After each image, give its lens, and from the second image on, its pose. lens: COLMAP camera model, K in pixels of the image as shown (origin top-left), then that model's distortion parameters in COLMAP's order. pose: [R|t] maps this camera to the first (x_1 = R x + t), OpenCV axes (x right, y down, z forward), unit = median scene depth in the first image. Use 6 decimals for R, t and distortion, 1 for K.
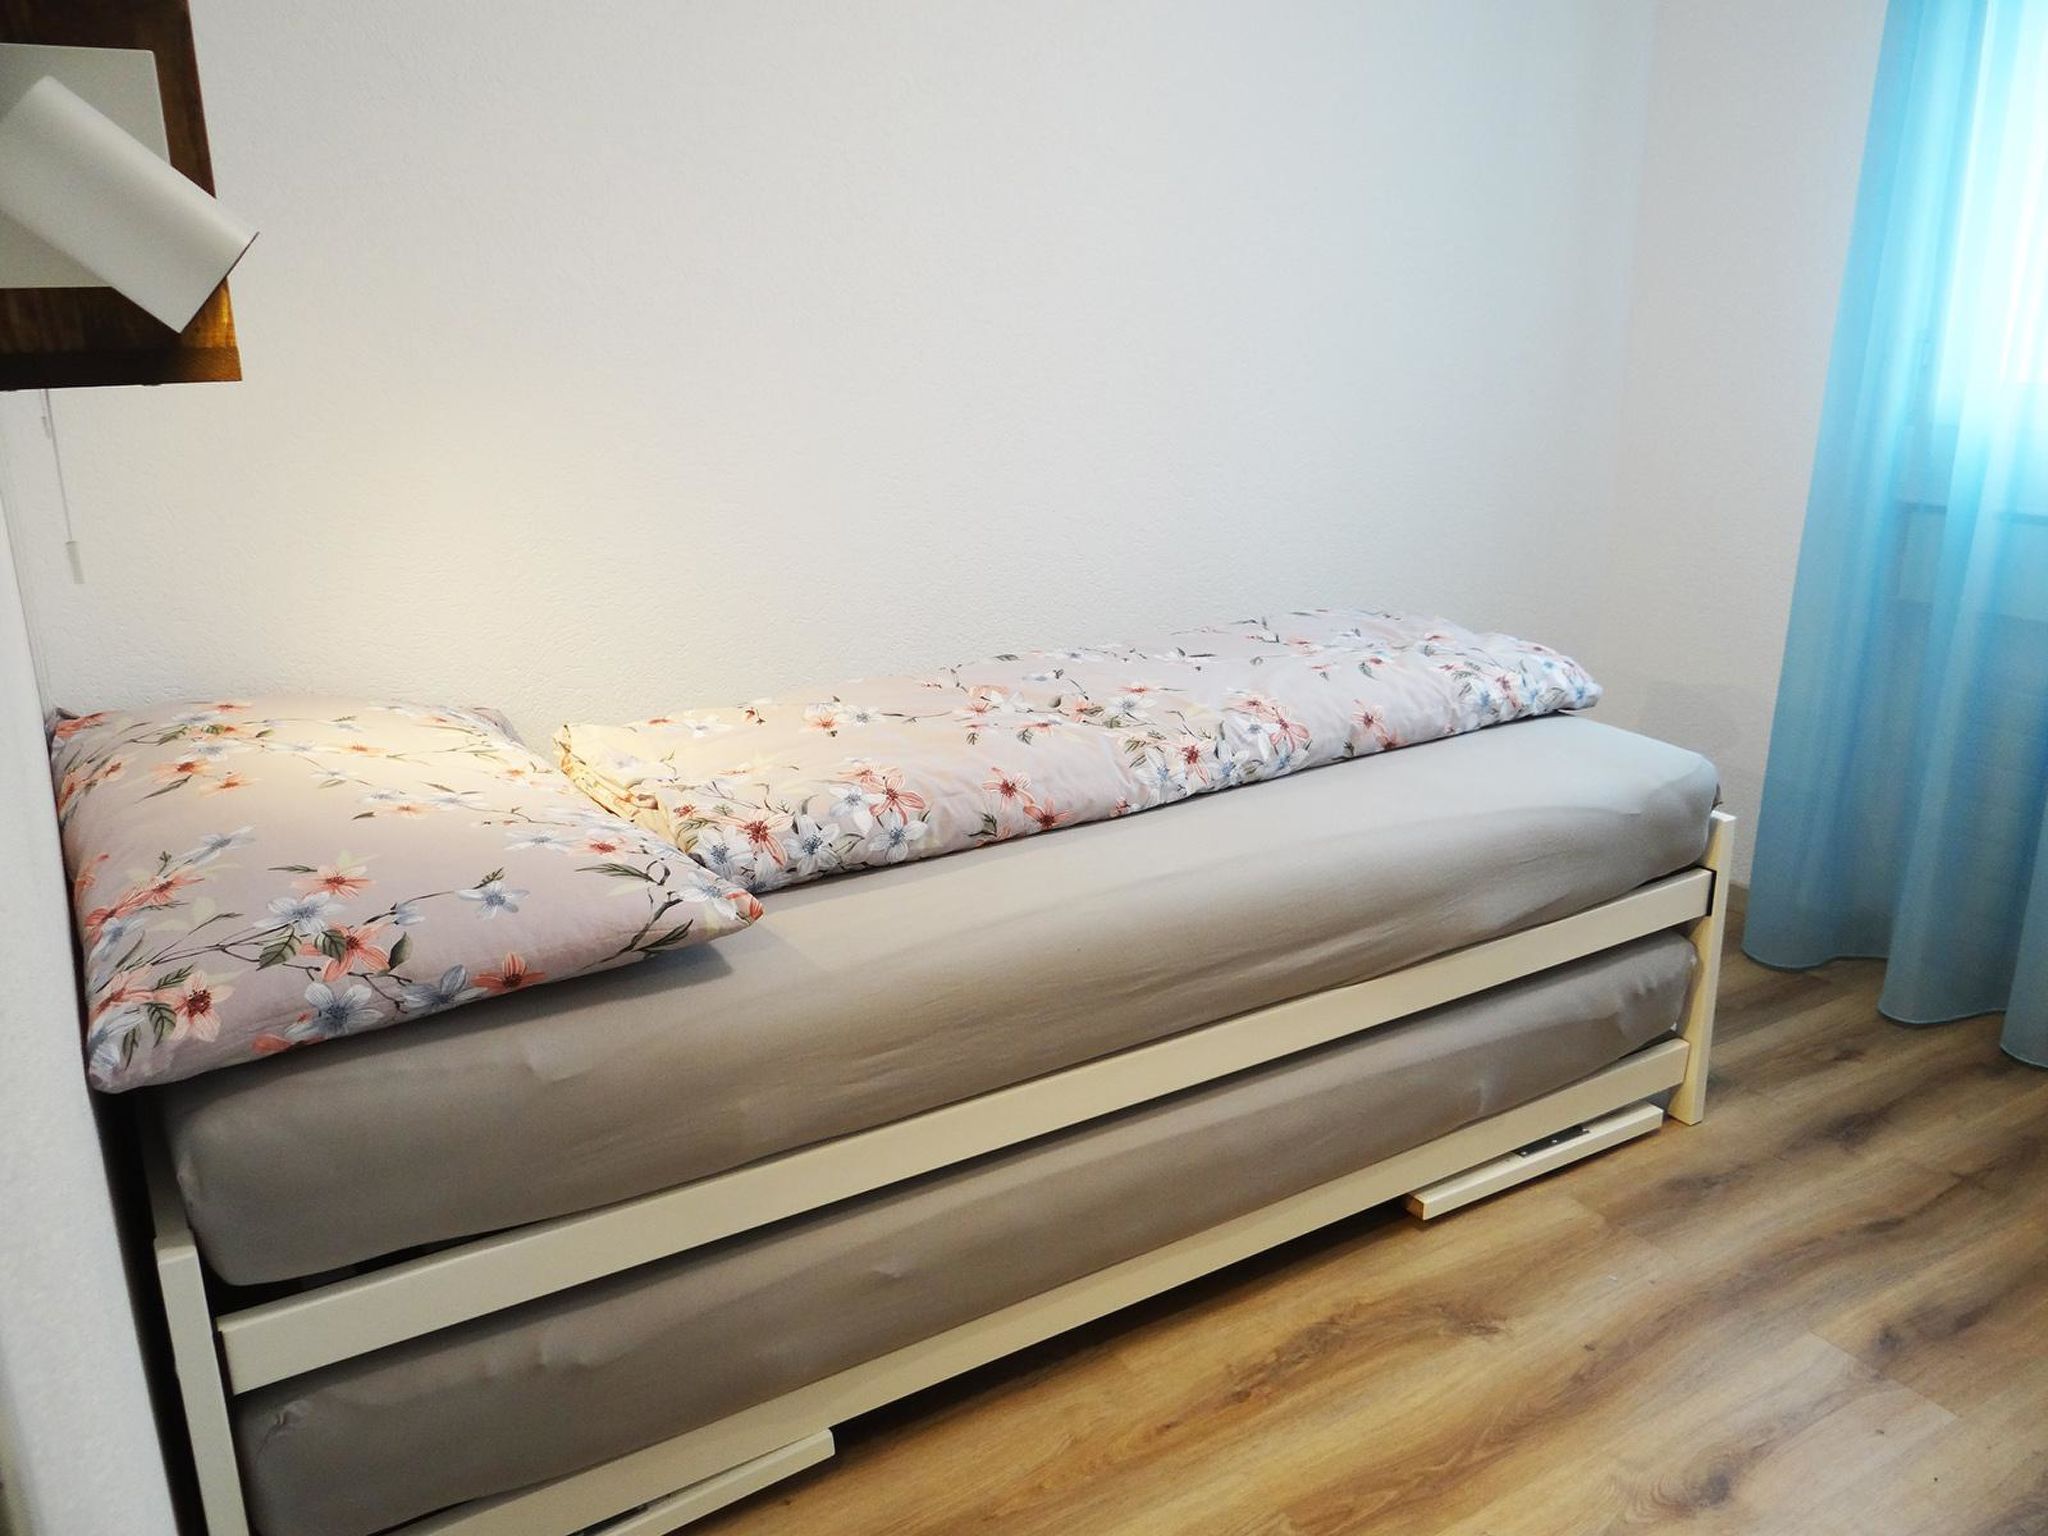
lens RADIAL K [[1614.7, 0, 1013.8], [0, 1614.7, 758.6], [0, 0, 1]] dist [-0.016475, 0.010304]
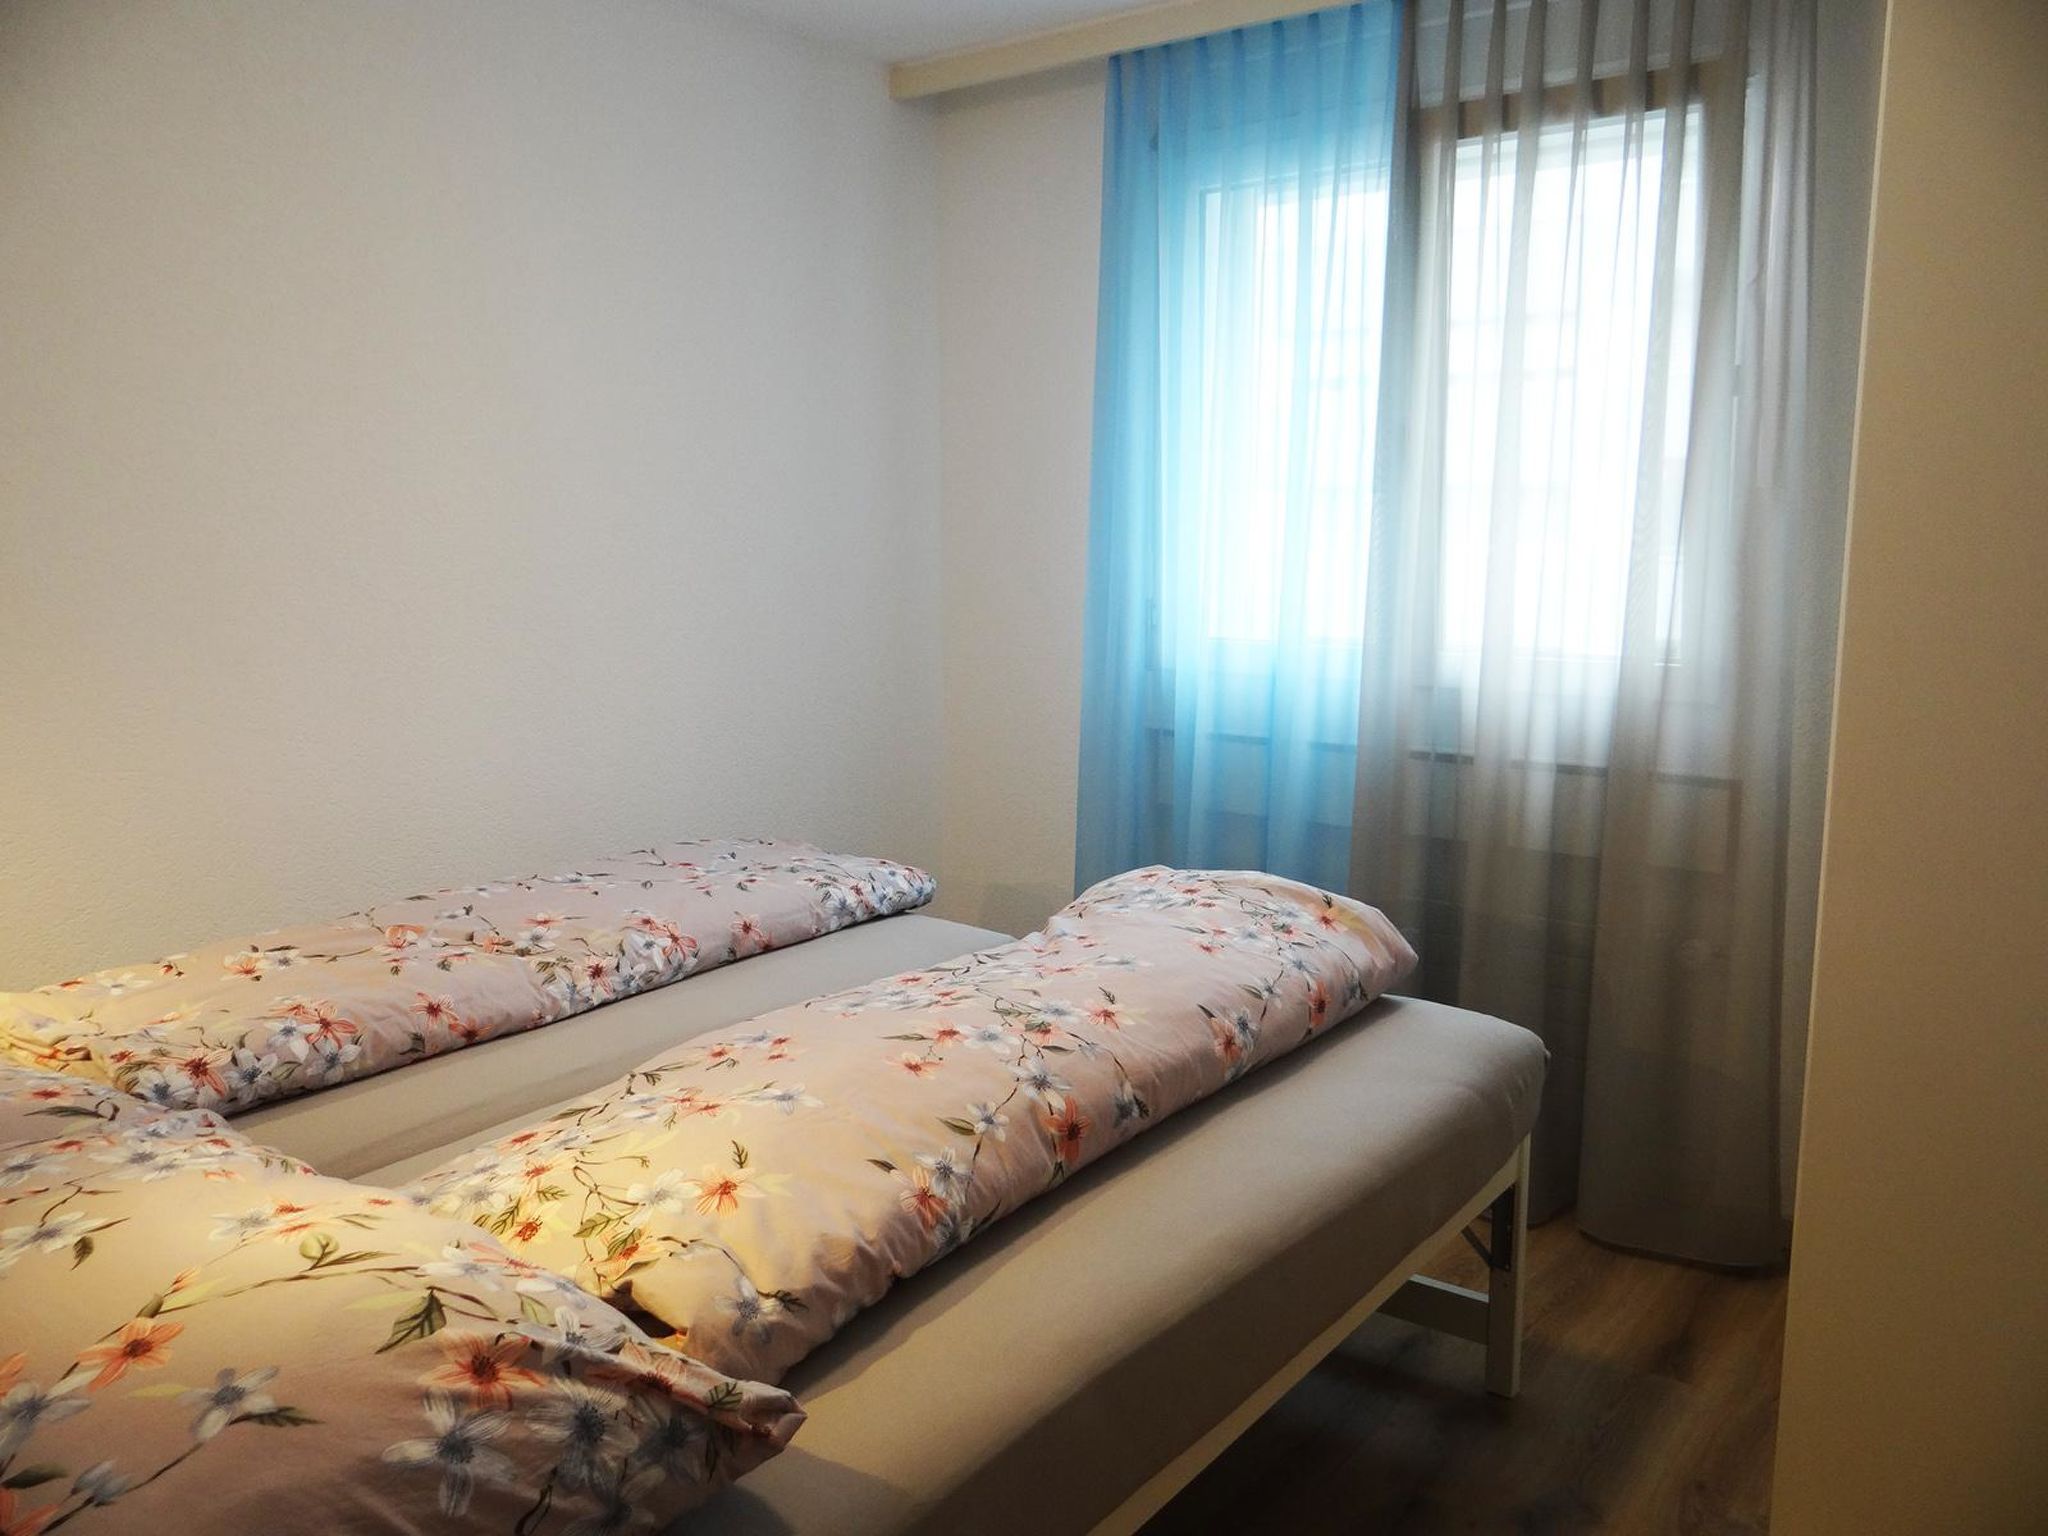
lens RADIAL K [[1614.7, 0, 1002.1], [0, 1614.7, 773.1], [0, 0, 1]] dist [-0.016475, 0.010304]
pose [[0.934399, -0.046573, 0.353172, -0.019354], [0.094429, 0.988333, -0.119502, 0.023752], [-0.343486, 0.145012, 0.927895, -0.190226]]
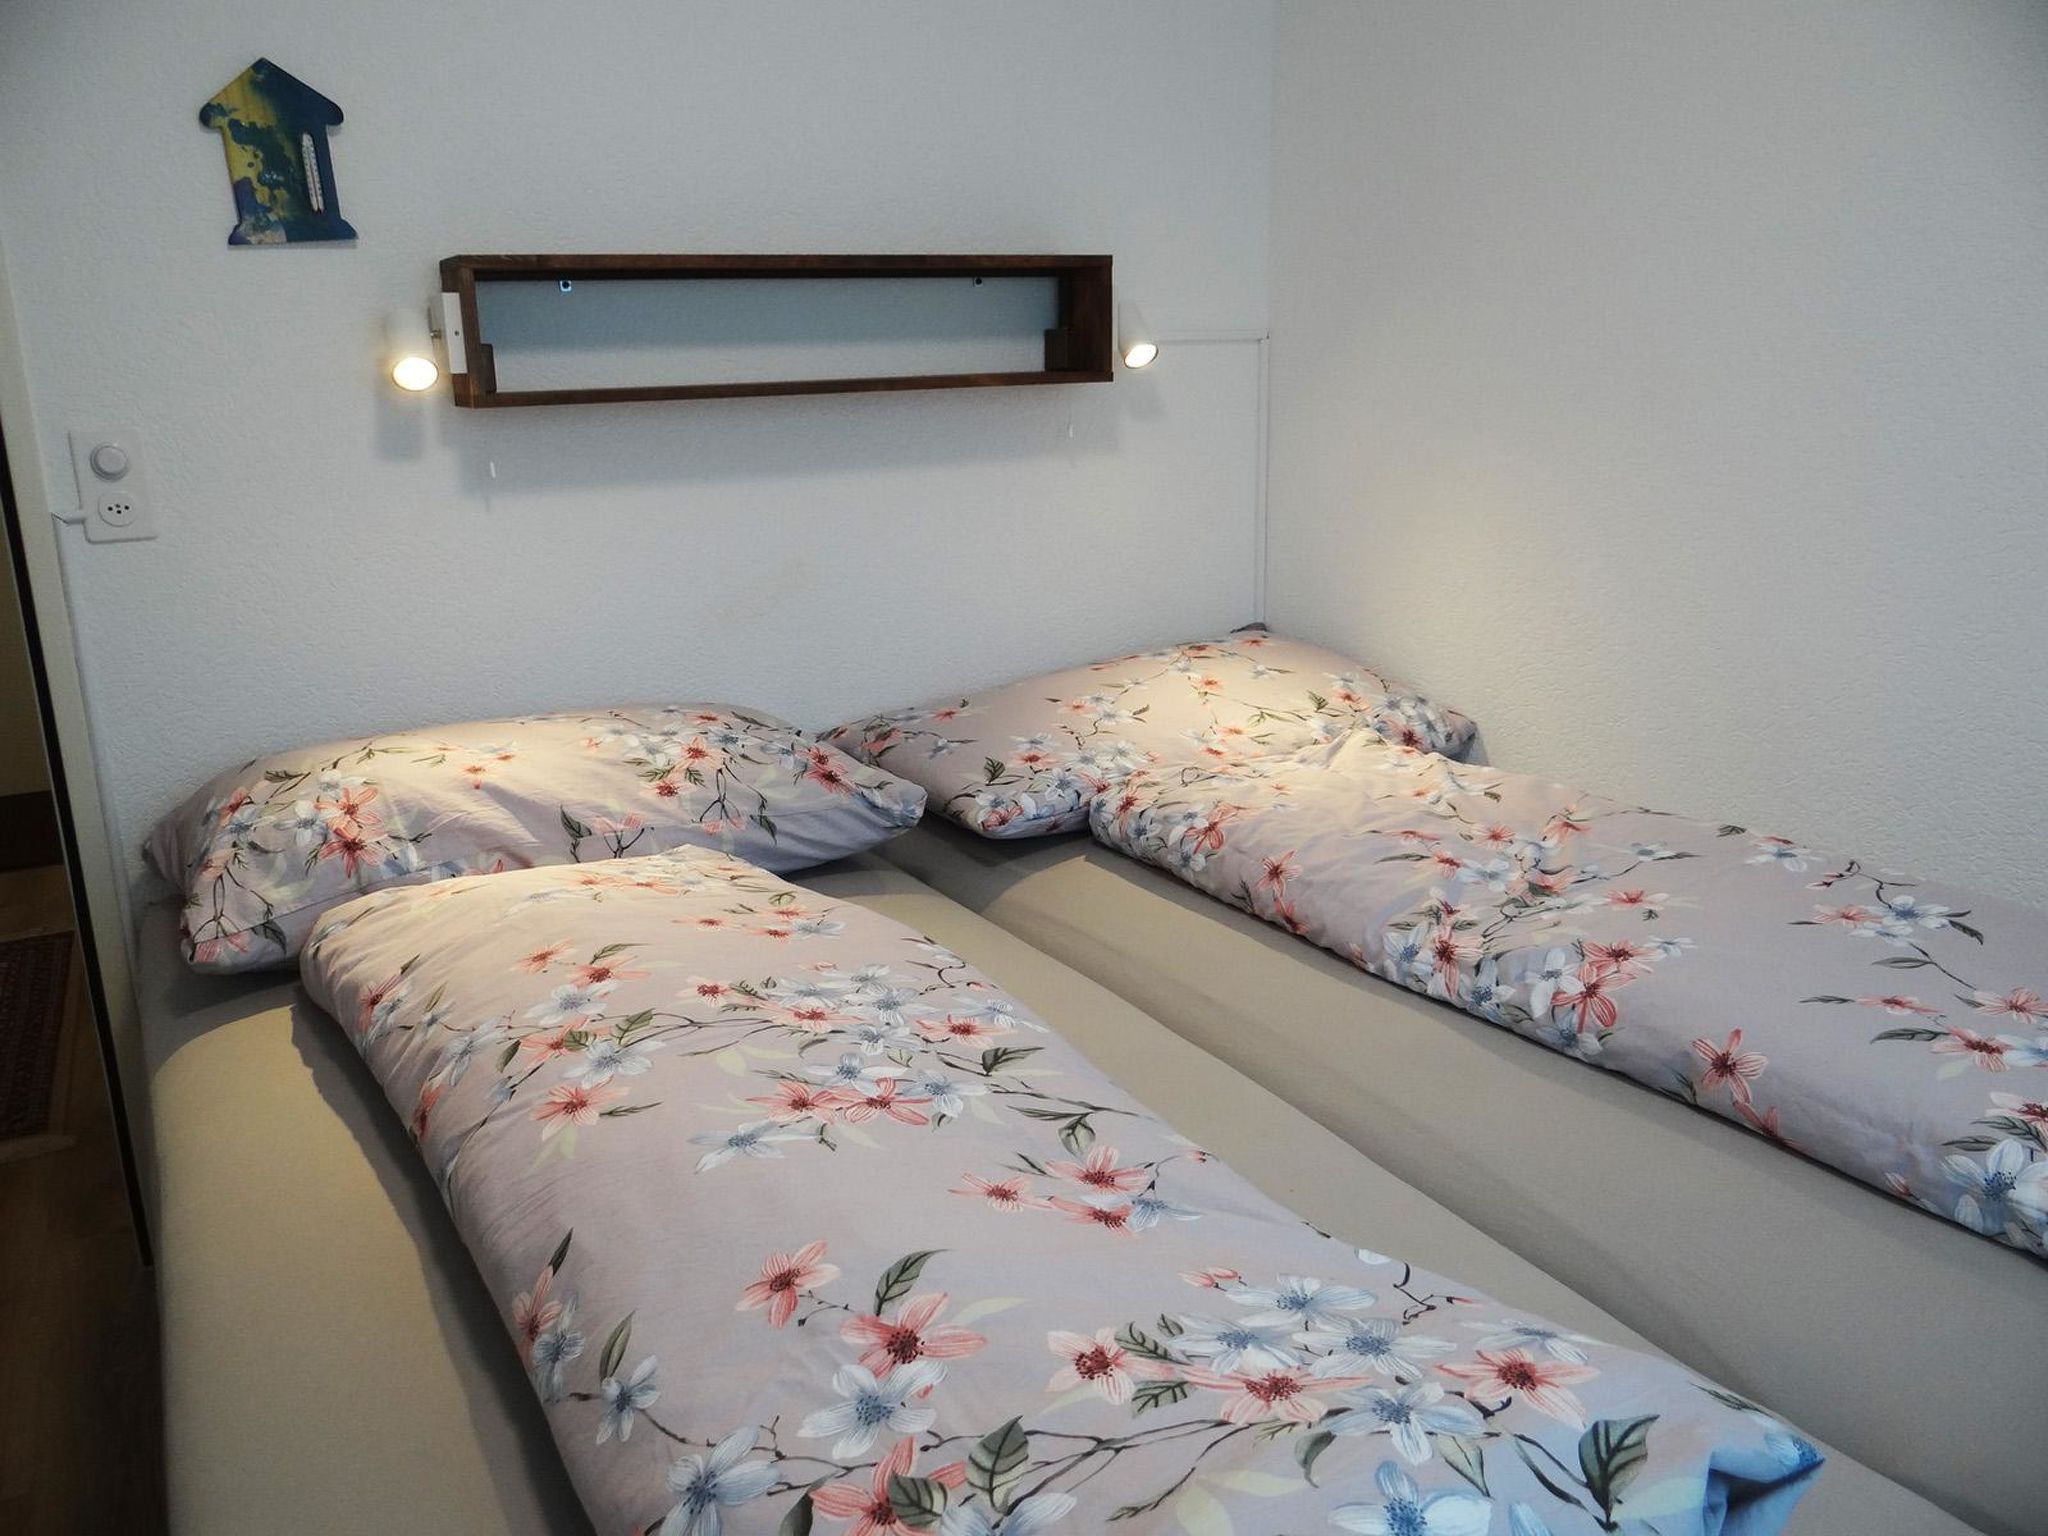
lens RADIAL K [[1614.7, 0, 1023.7], [0, 1614.7, 765.9], [0, 0, 1]] dist [-0.016475, 0.010304]
pose [[-0.049844, 0.265455, -0.962834, 0.807052], [-0.253497, 0.929101, 0.269278, -0.231146], [0.966051, 0.257497, 0.020982, 0.715363]]
